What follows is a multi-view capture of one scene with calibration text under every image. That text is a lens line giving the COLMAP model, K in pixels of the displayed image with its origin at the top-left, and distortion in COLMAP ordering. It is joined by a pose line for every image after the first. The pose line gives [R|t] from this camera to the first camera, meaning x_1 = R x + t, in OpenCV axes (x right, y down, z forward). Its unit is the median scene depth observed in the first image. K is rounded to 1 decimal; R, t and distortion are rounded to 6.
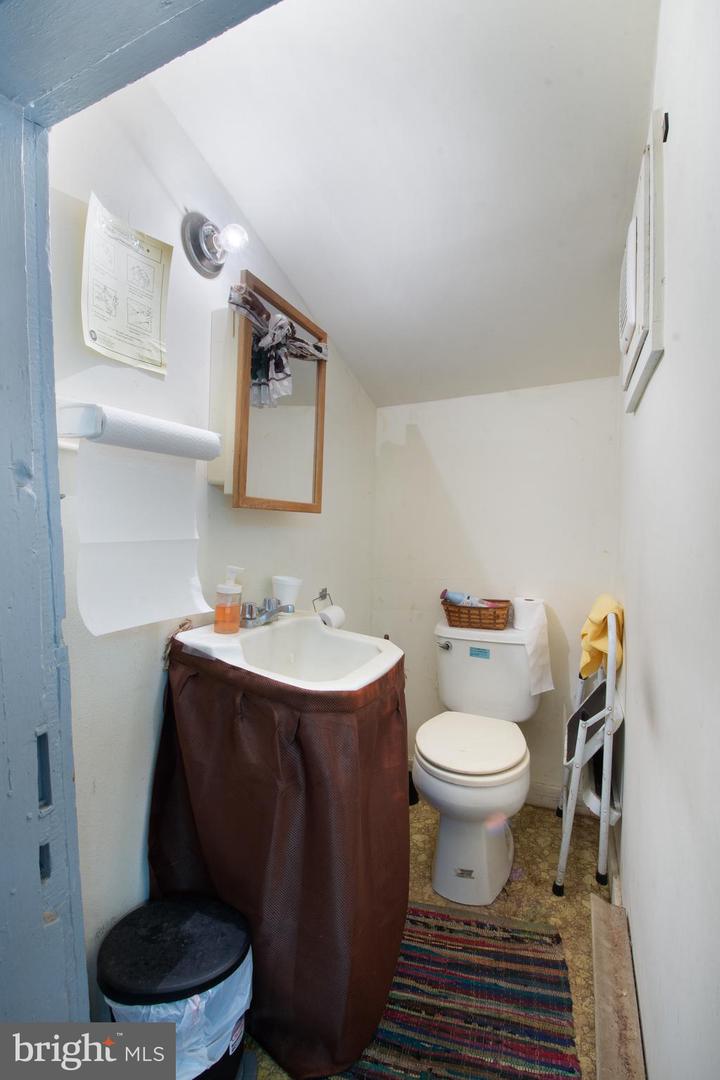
lens RADIAL K [[498.7, 0, 369.7], [0, 498.7, 534.3], [0, 0, 1]] dist [-0.004405, -0.010428]
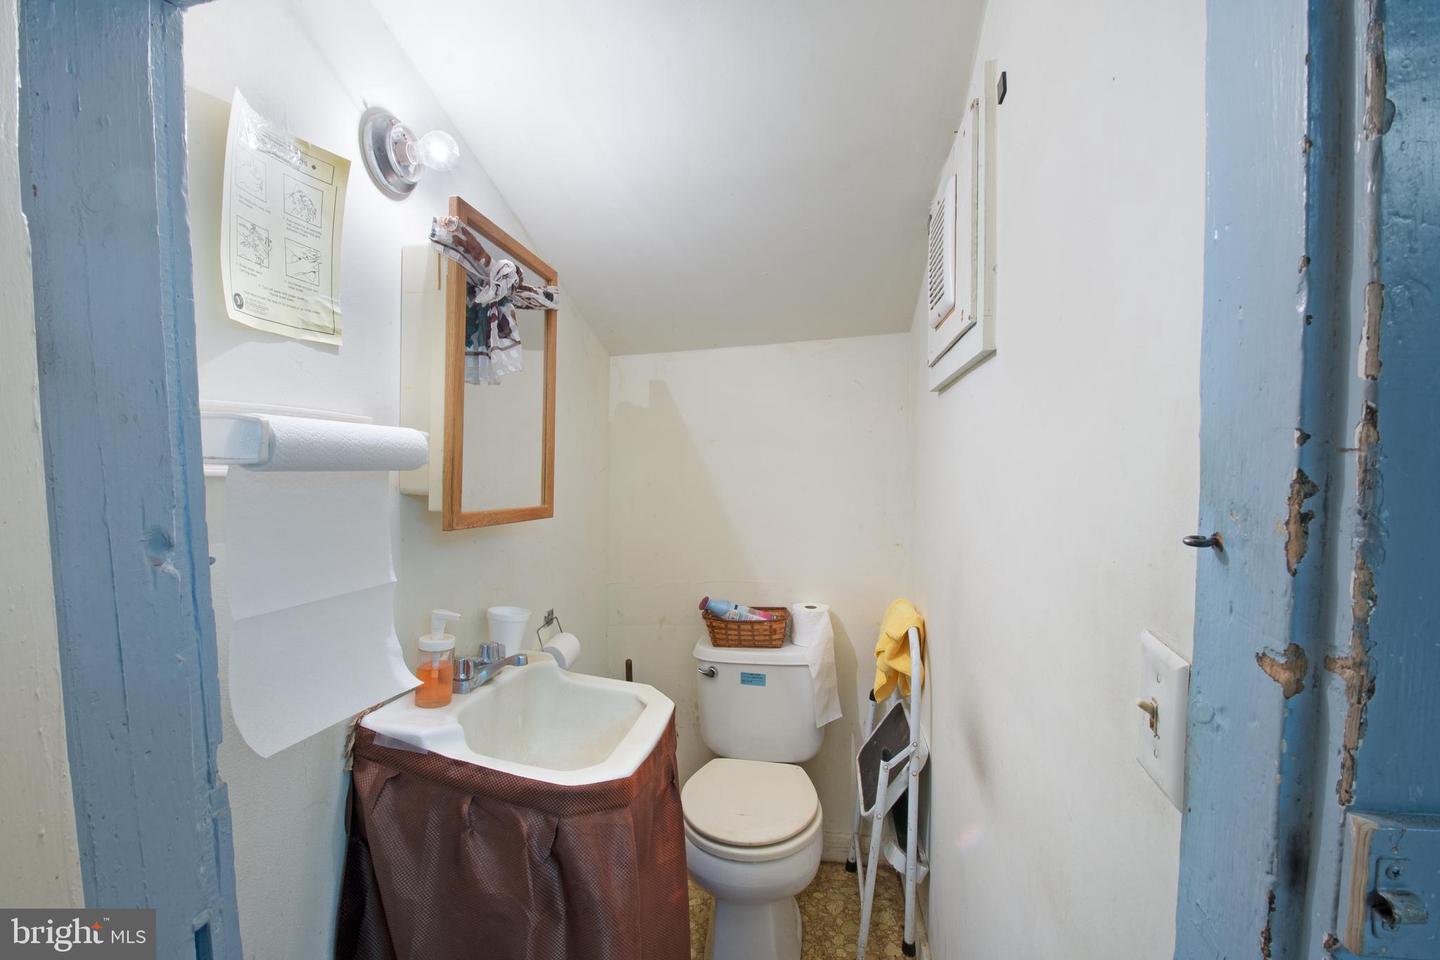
lens RADIAL K [[664.9, 0, 712.0], [0, 664.9, 488.3], [0, 0, 1]] dist [-0.004405, -0.010428]
pose [[0.975491, -0.016339, 0.219433, -0.105713], [0.014455, 0.999844, 0.010190, -0.116759], [-0.219565, -0.006769, 0.975574, -0.006666]]
